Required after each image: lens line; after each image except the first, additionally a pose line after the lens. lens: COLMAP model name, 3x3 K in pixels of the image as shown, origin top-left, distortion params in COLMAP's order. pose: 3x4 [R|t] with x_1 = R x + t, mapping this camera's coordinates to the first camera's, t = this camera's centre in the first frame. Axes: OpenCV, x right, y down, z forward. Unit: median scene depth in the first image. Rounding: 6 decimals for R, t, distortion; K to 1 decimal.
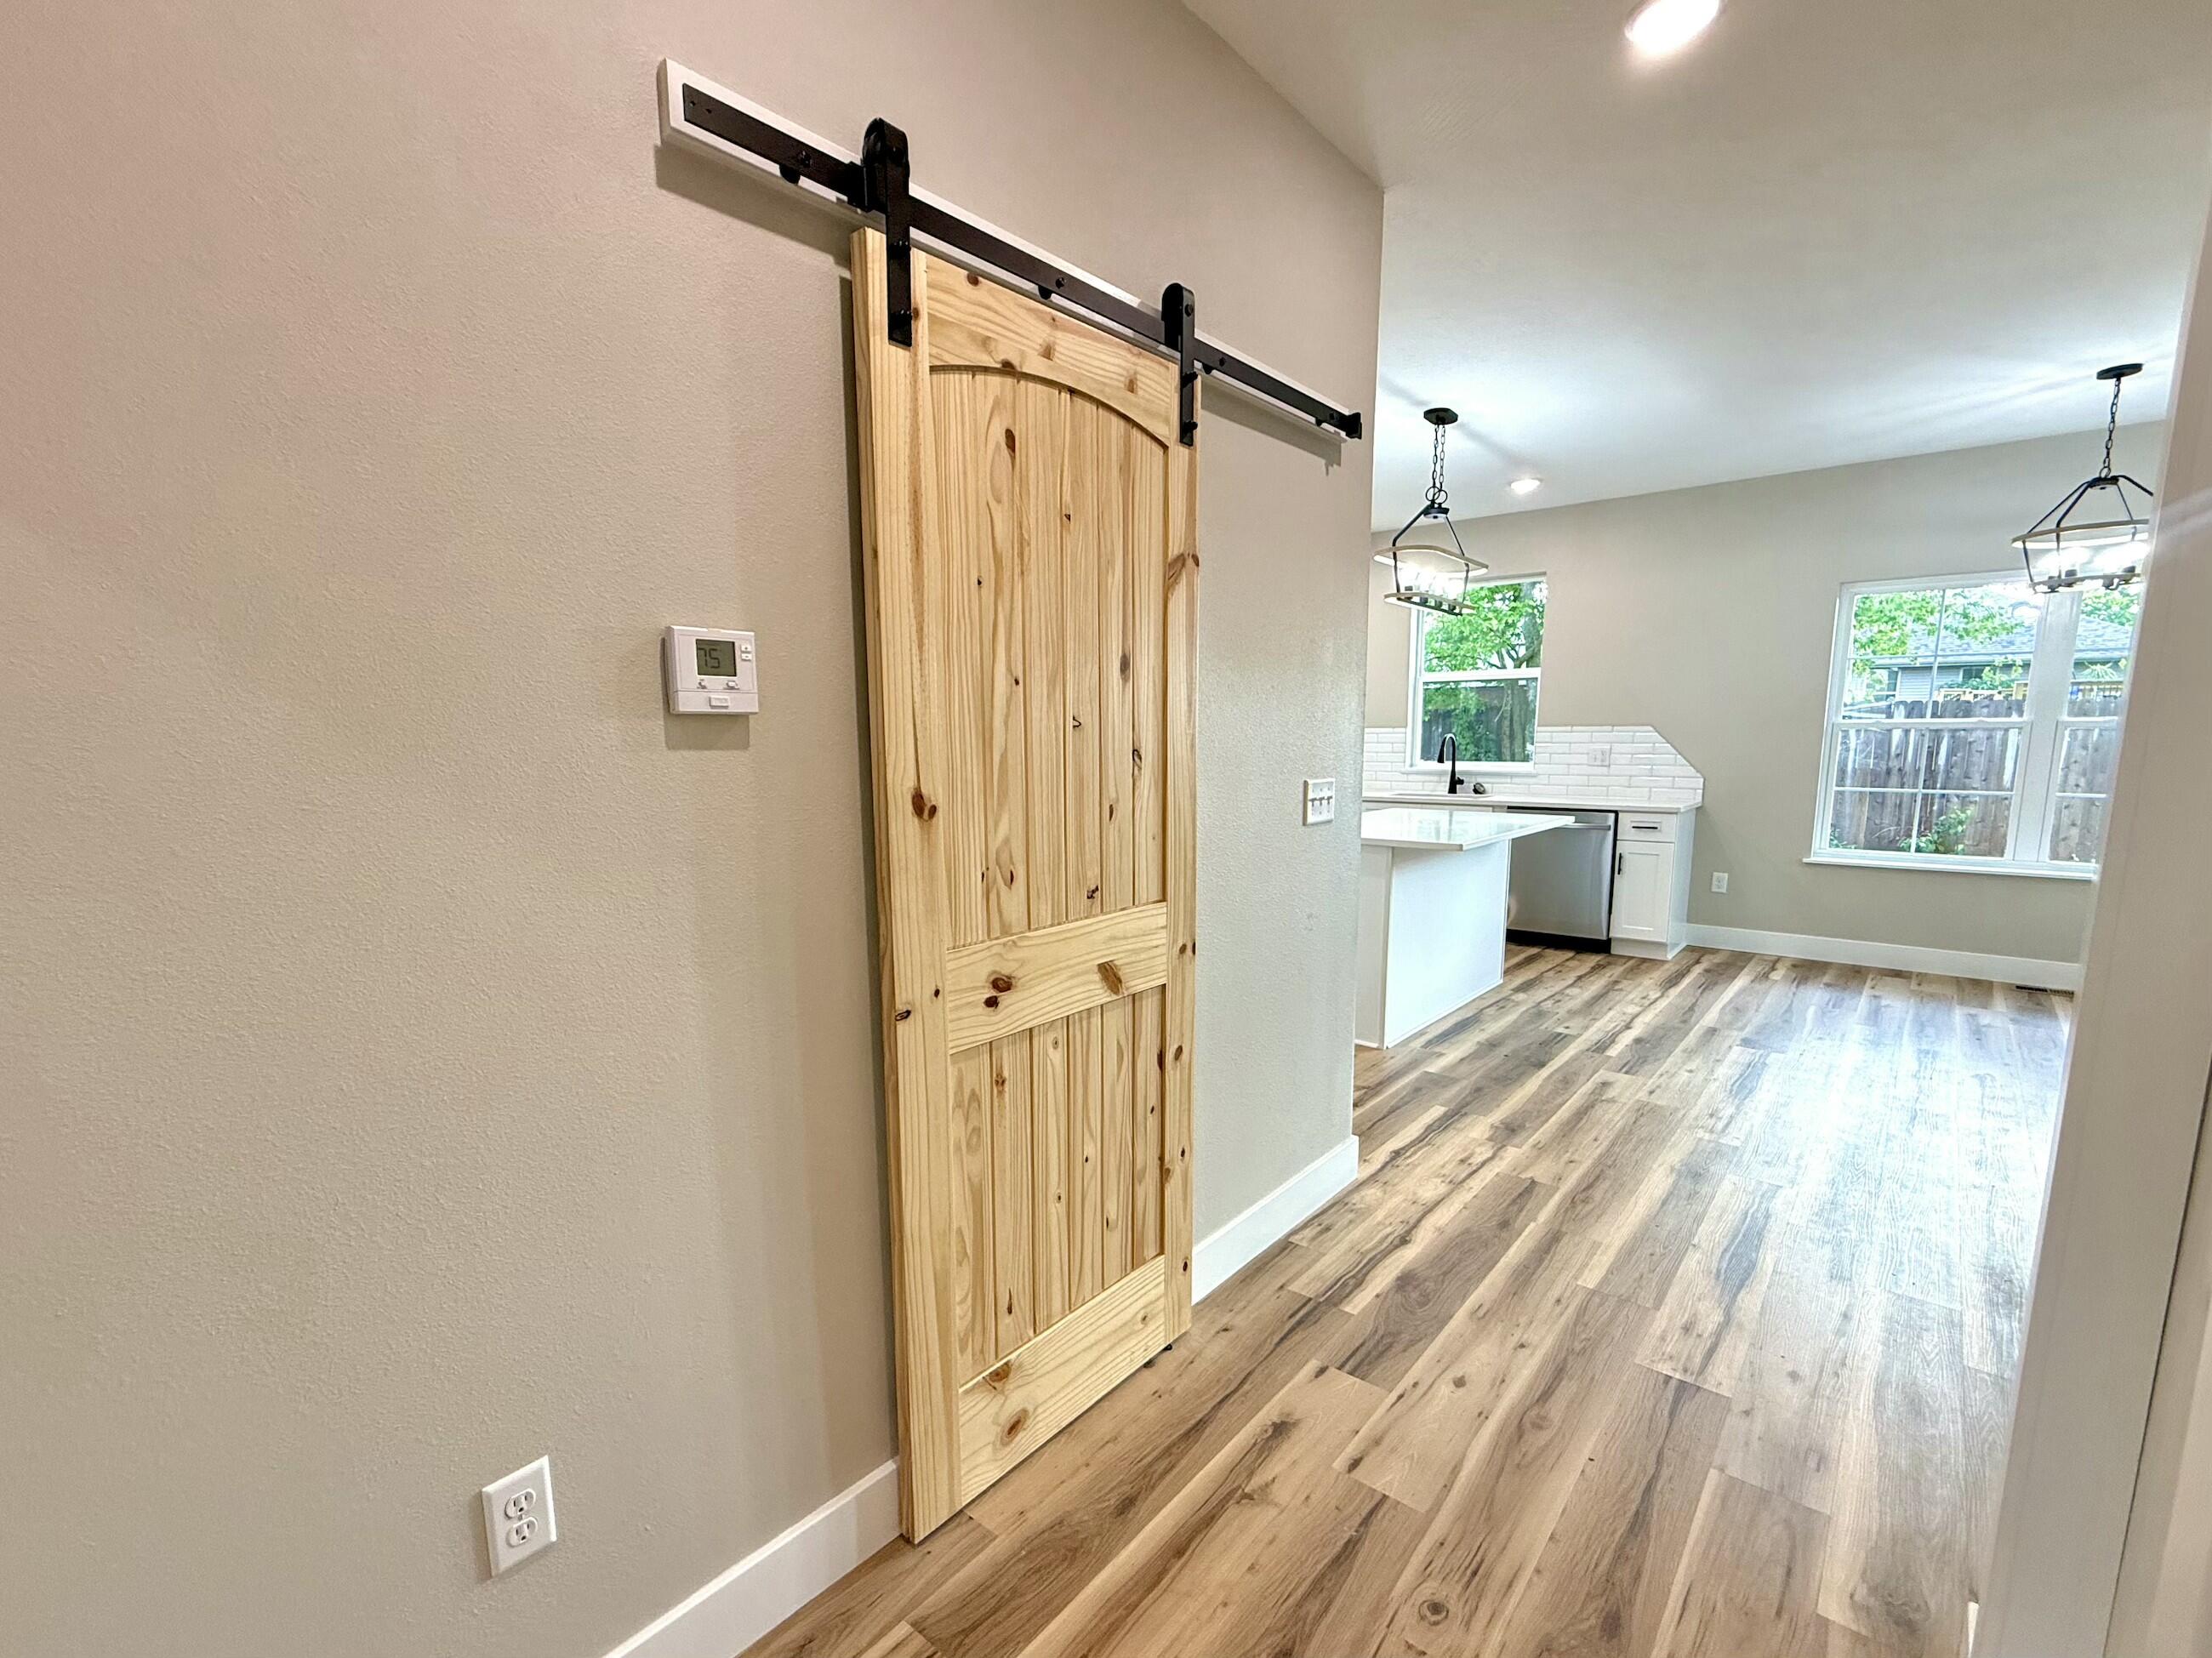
lens RADIAL K [[1008.5, 0, 1076.3], [0, 1008.5, 907.4], [0, 0, 1]] dist [0.000739, -0.001034]
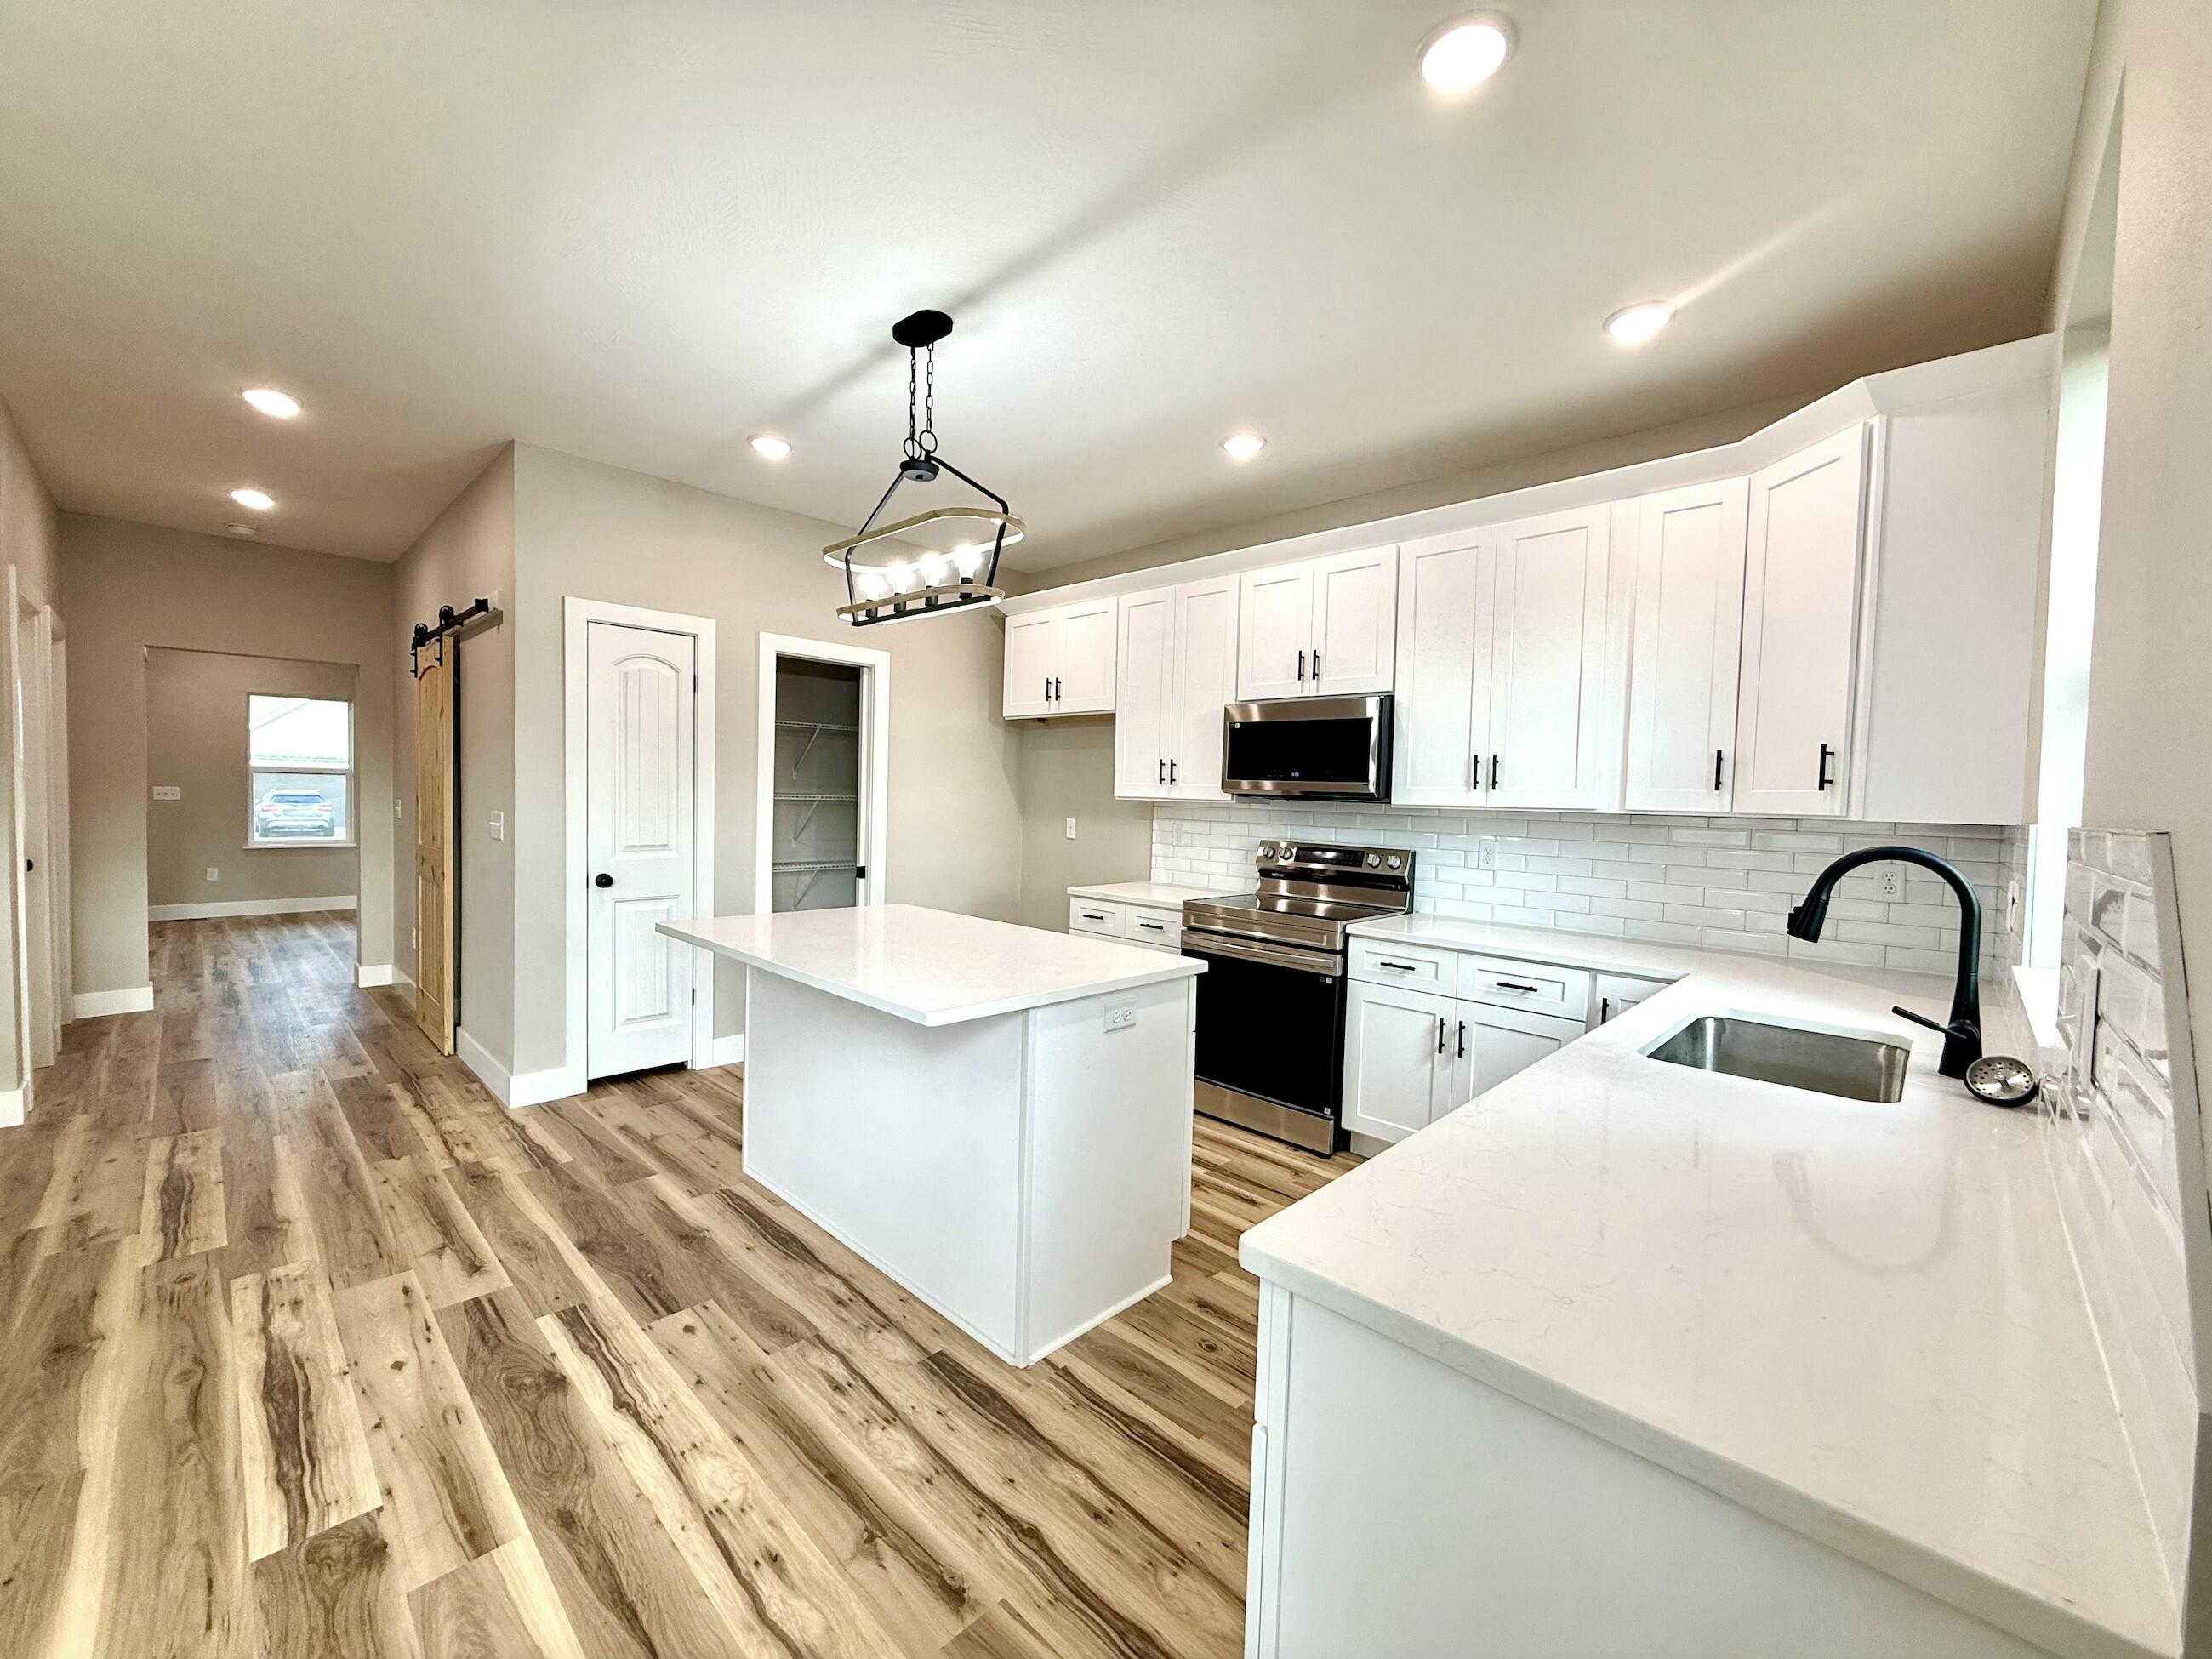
lens RADIAL K [[897.7, 0, 1094.9], [0, 897.7, 832.1], [0, 0, 1]] dist [0.001027, 0.000046]
pose [[-0.078774, 0.047646, -0.995753, 0.933203], [-0.197566, 0.978299, 0.062440, -0.217787], [0.977119, 0.201646, -0.067651, 1.181158]]
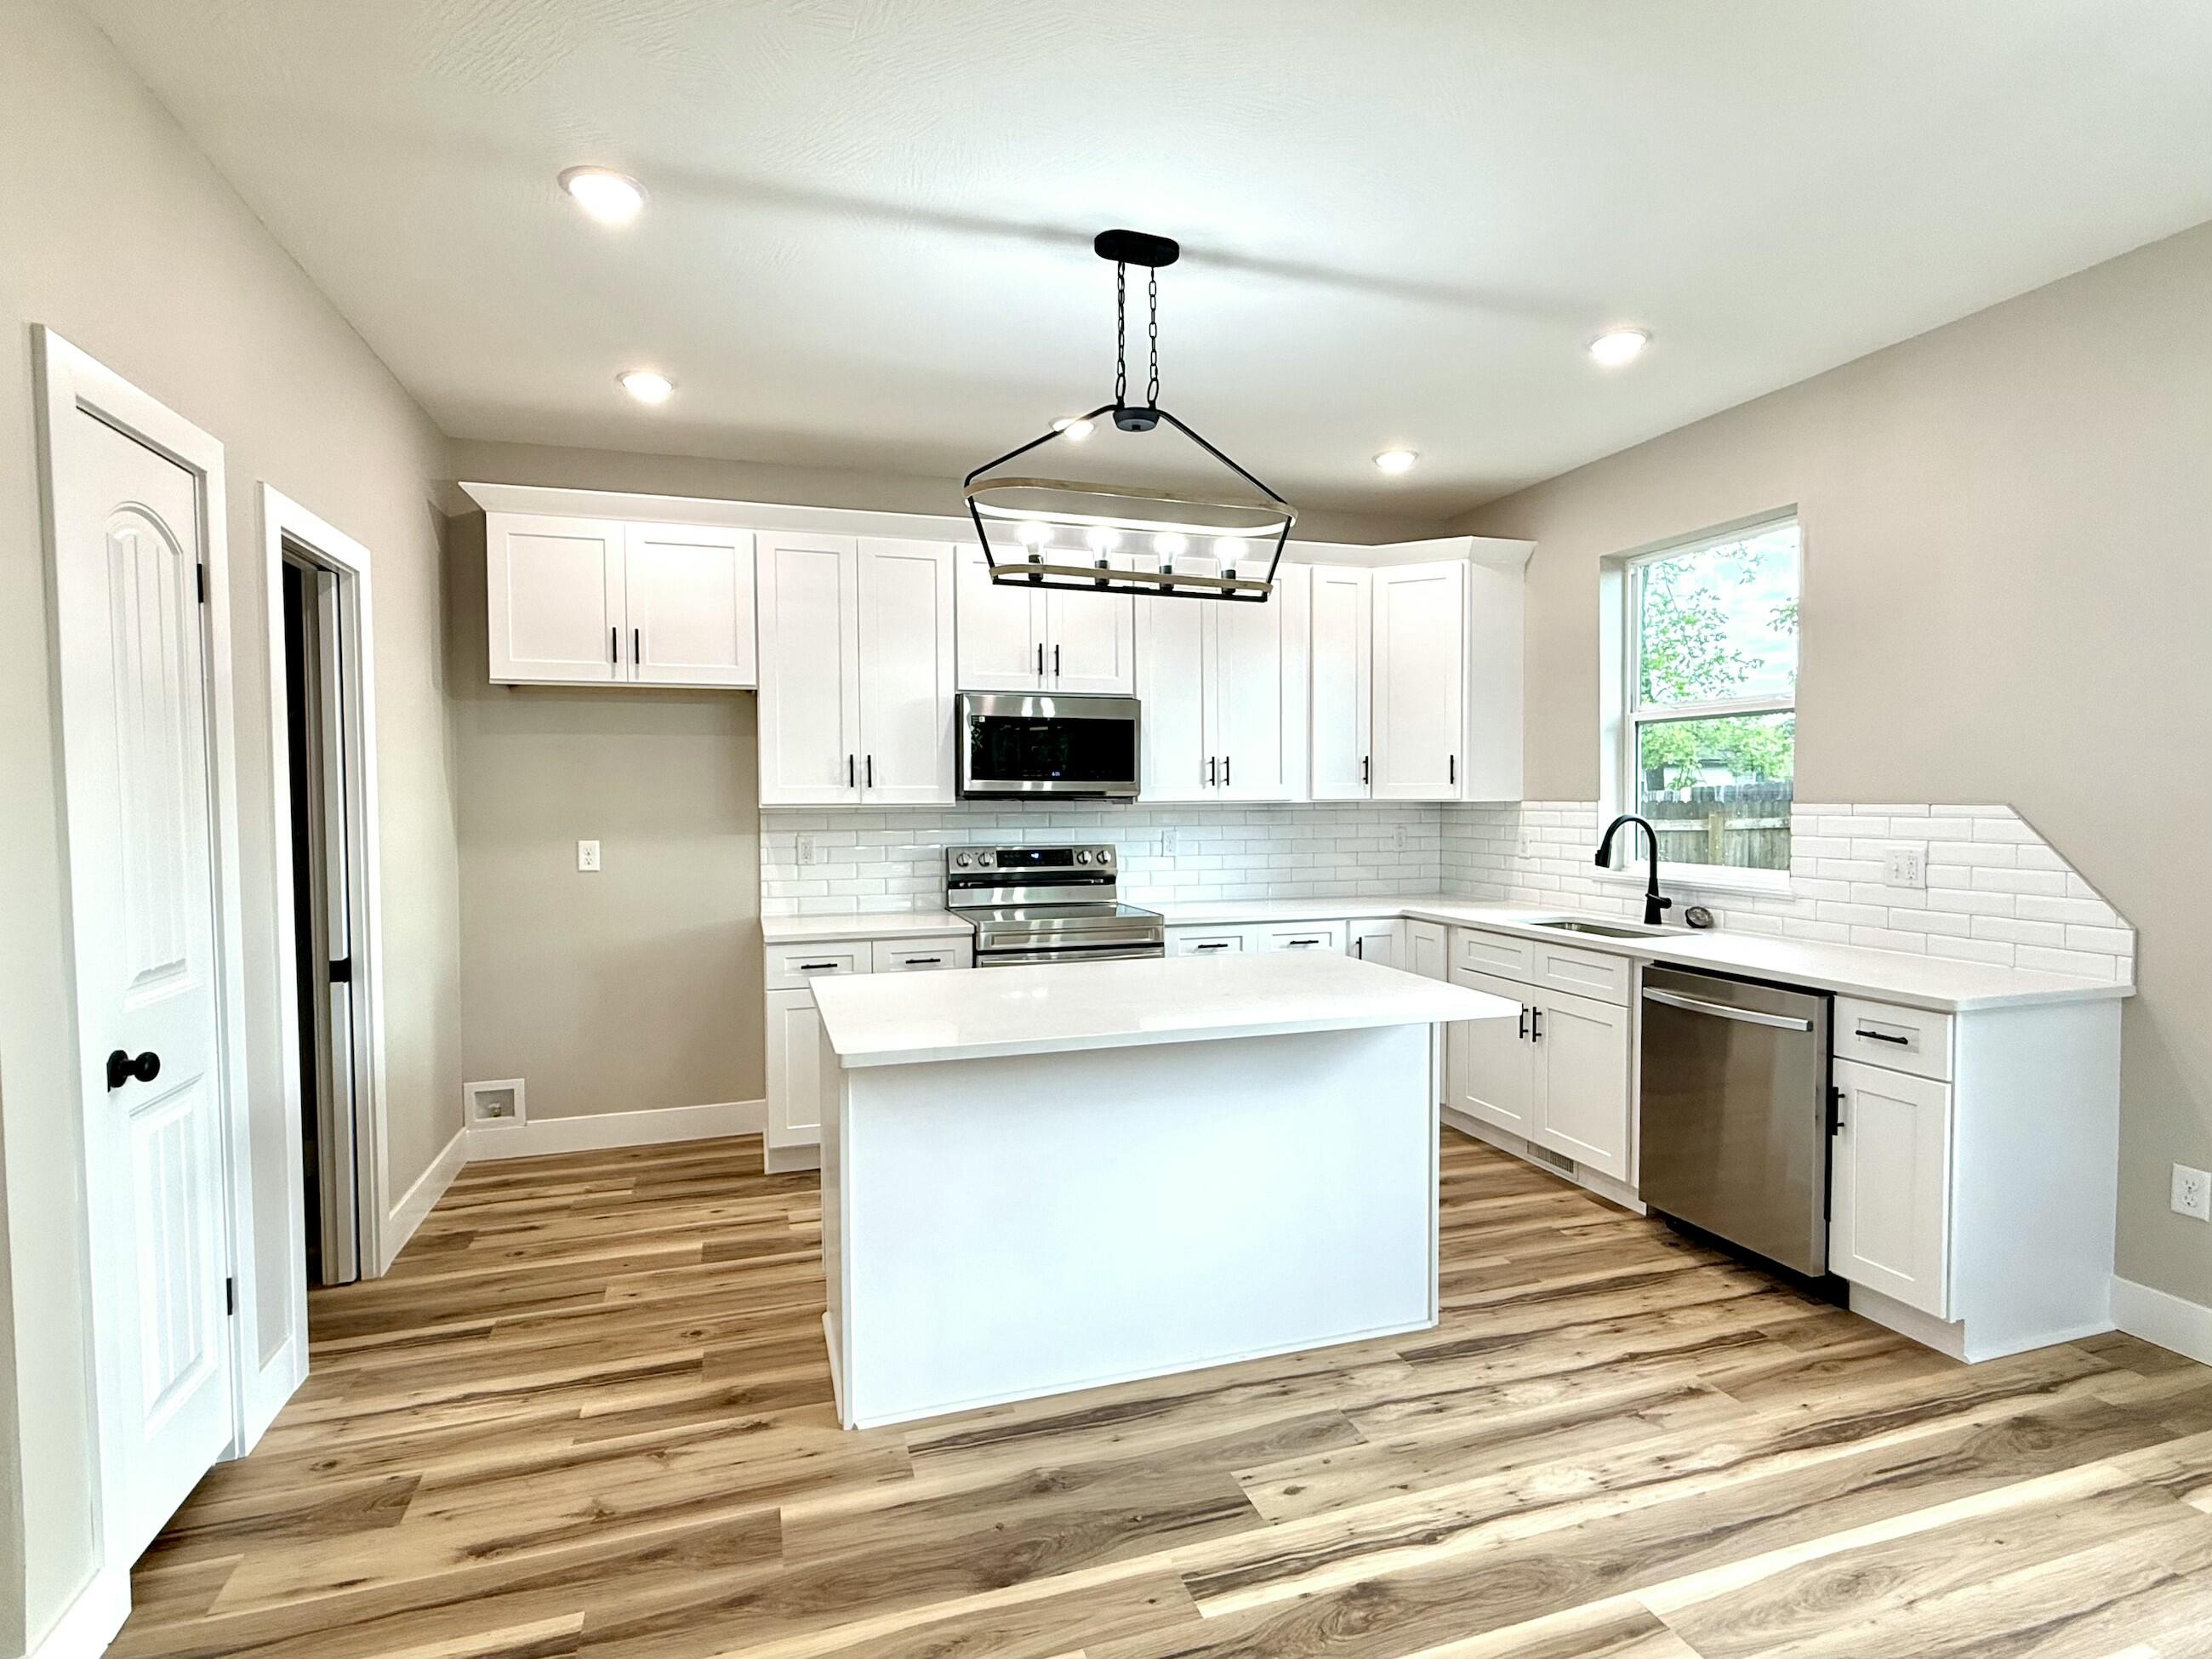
lens RADIAL K [[1139.9, 0, 1108.3], [0, 1139.9, 836.7], [0, 0, 1]] dist [0.000986, 0.001766]
pose [[0.856014, 0.025639, -0.516317, 0.660105], [-0.091932, 0.990399, -0.103235, -0.103667], [0.508713, 0.135837, 0.850152, 0.491756]]
